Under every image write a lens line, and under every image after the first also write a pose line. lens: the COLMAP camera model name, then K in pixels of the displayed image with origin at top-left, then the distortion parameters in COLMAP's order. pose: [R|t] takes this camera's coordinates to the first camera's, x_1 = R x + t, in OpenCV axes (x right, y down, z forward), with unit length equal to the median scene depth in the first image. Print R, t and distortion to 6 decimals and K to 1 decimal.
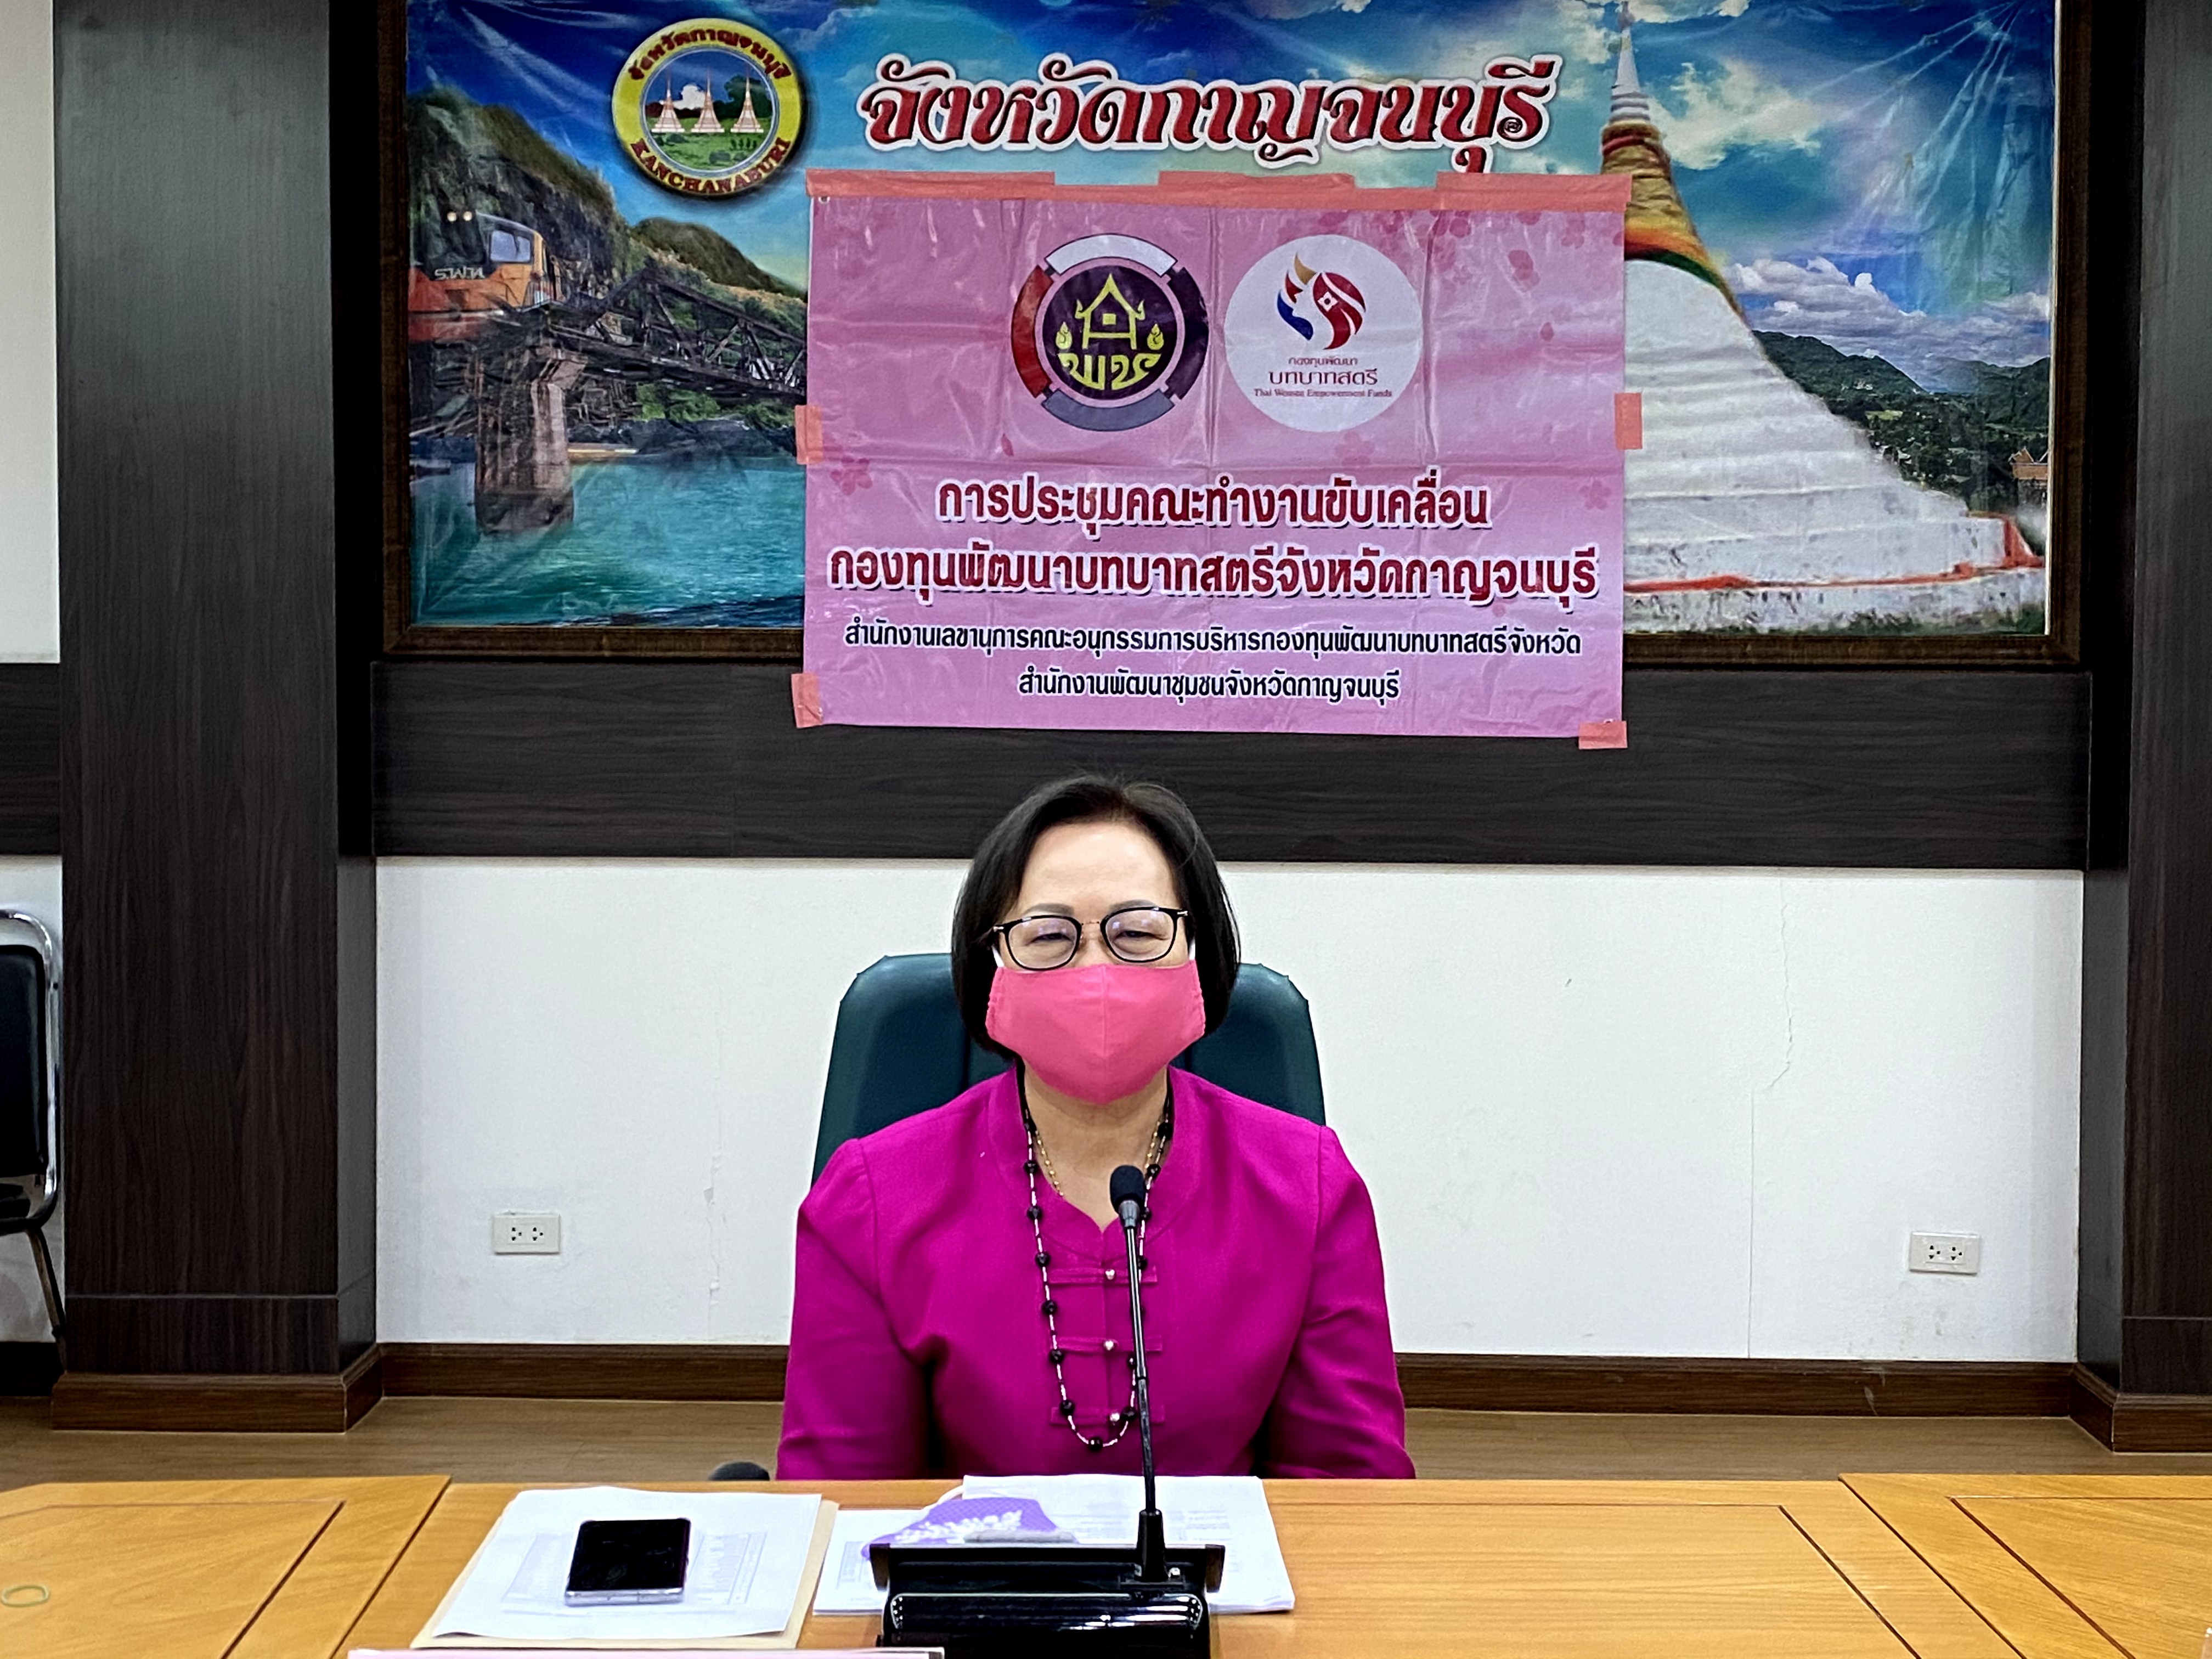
lens RADIAL K [[2912.7, 0, 1095.5], [0, 2912.7, 807.7], [0, 0, 1]] dist [0.135647, -0.453036]
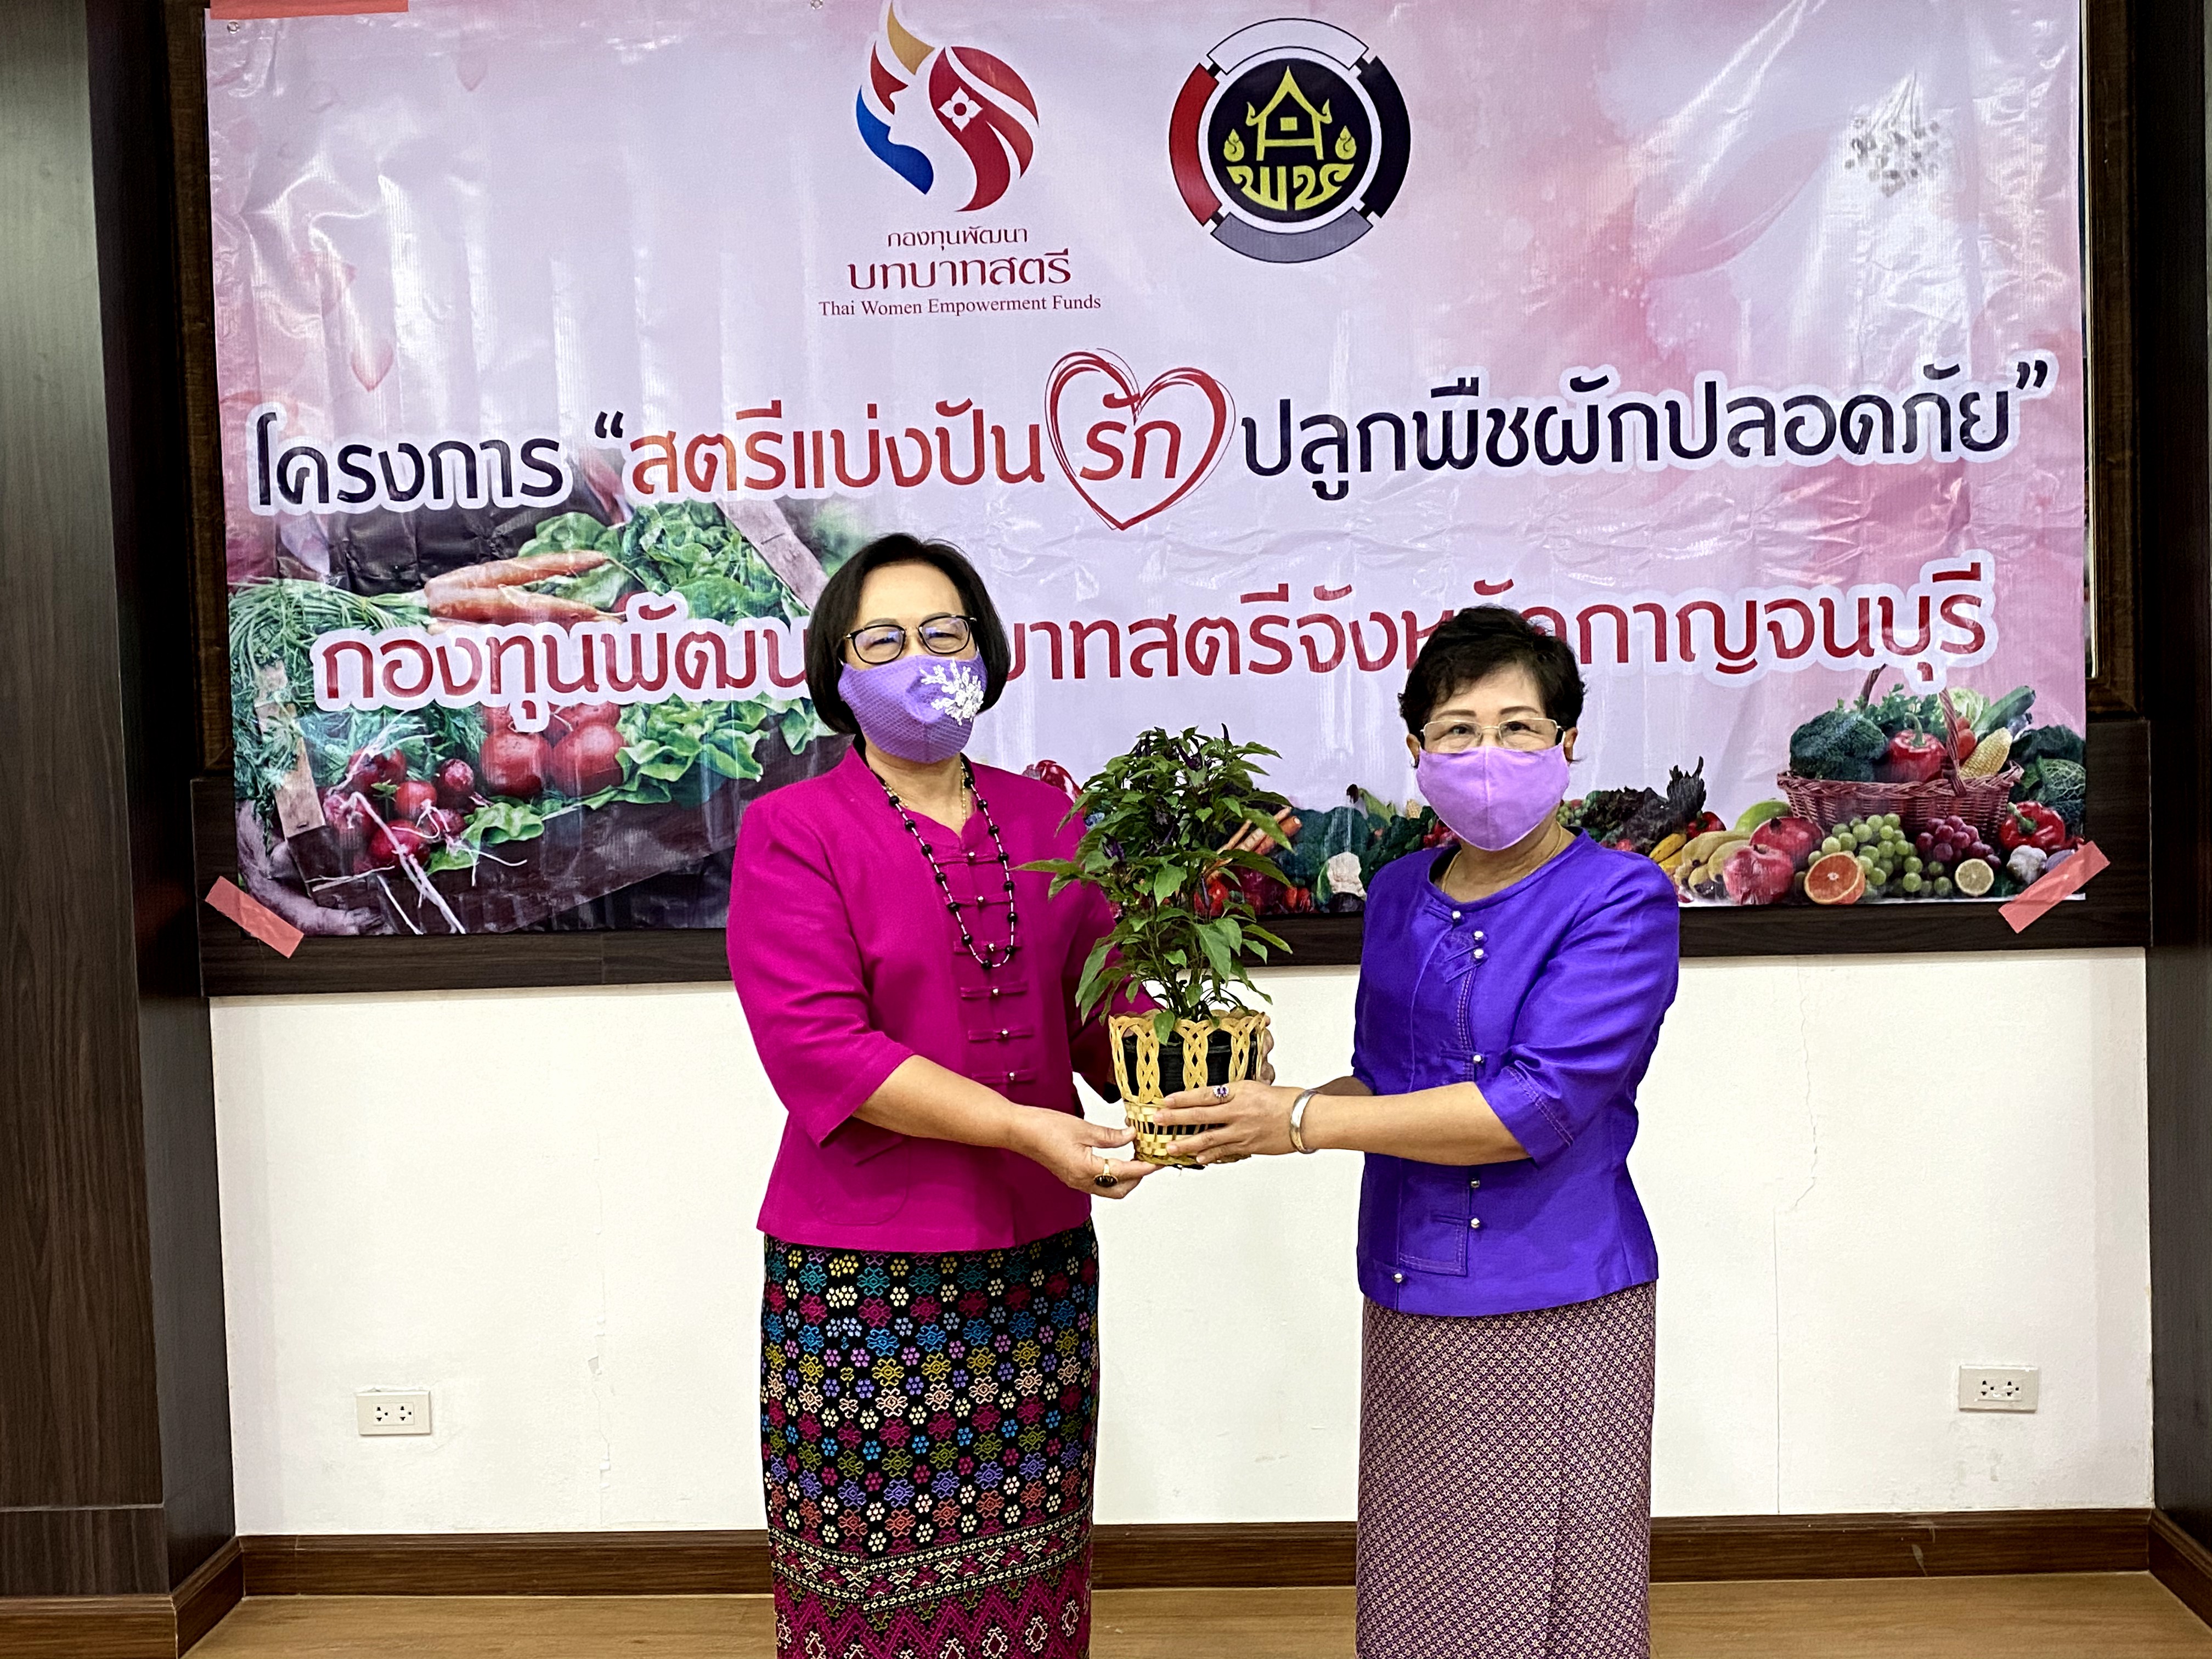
lens RADIAL K [[2302.1, 0, 1098.0], [0, 2302.1, 815.2], [0, 0, 1]] dist [0.094820, -0.255110]
pose [[0.999006, -0.037119, -0.024685, 0.044836], [0.037256, 0.999293, 0.005130, -0.032532], [0.024477, -0.006045, 0.999682, 0.305519]]
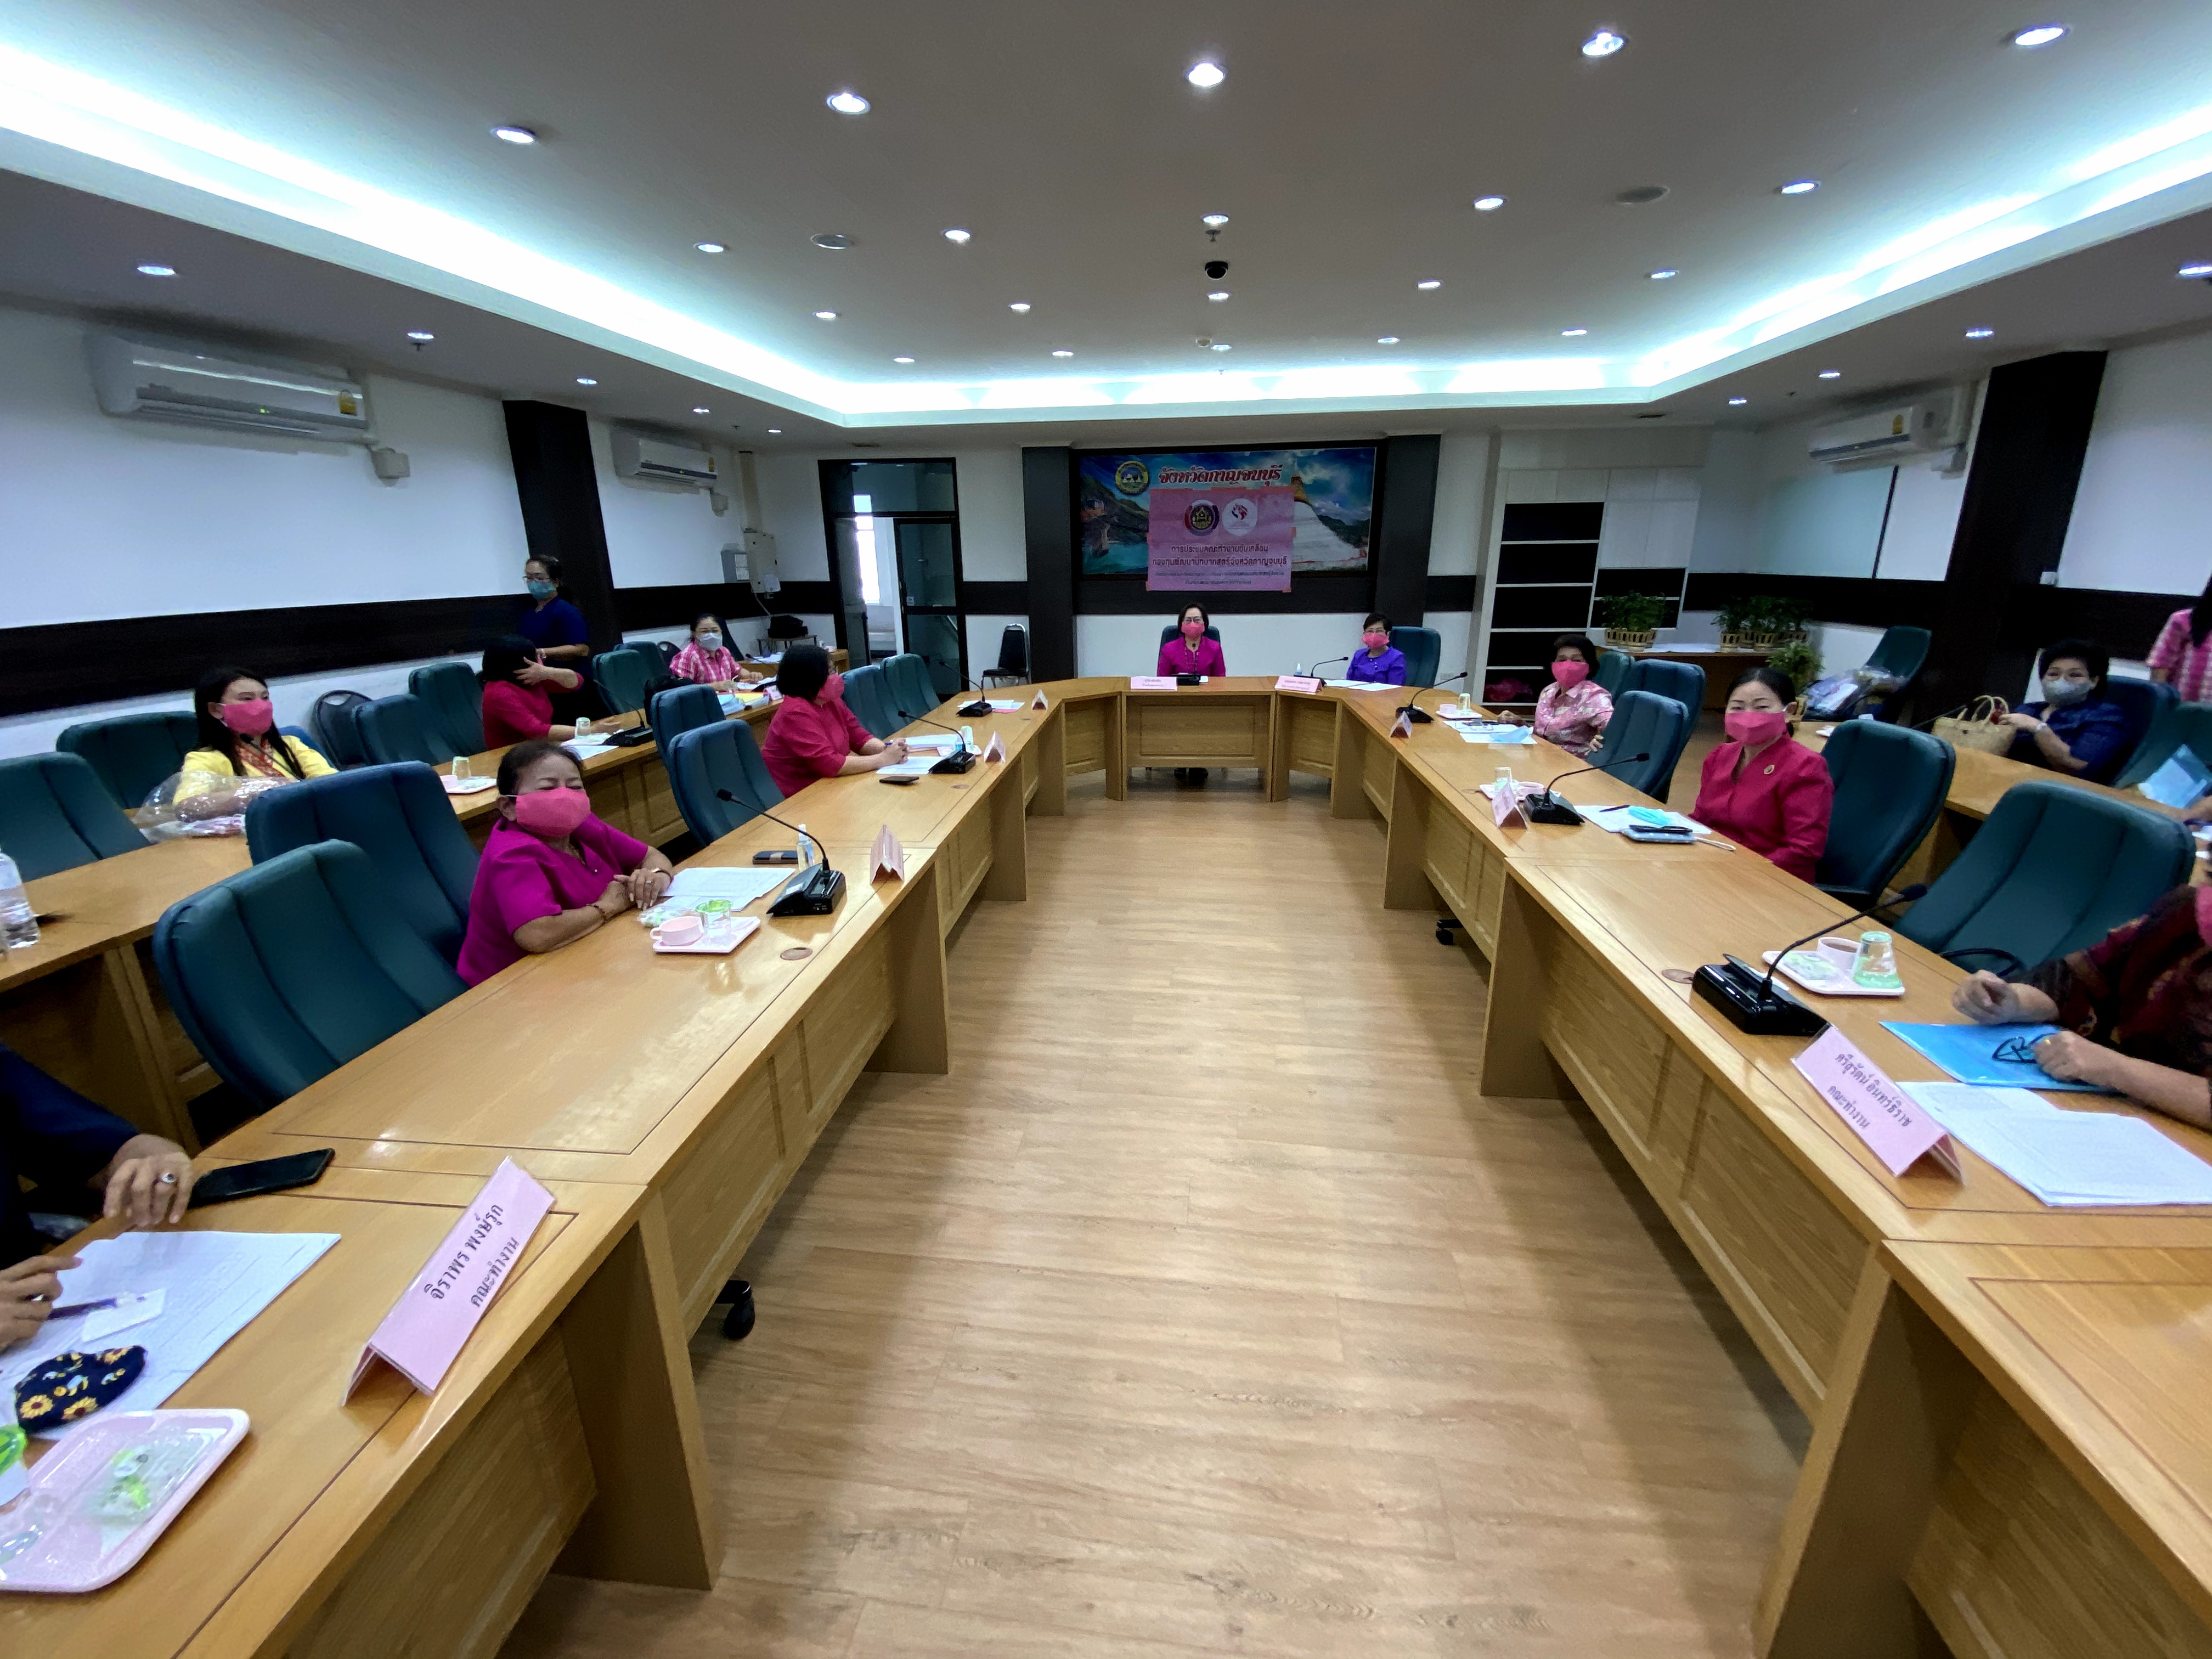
lens RADIAL K [[894.8, 0, 1100.2], [0, 894.8, 848.0], [0, 0, 1]] dist [0.019520, -0.000384]
pose [[0.993371, 0.019637, -0.113267, 0.018806], [0.011620, 0.963103, 0.268883, -0.014251], [0.114367, -0.268417, 0.956490, -0.872769]]
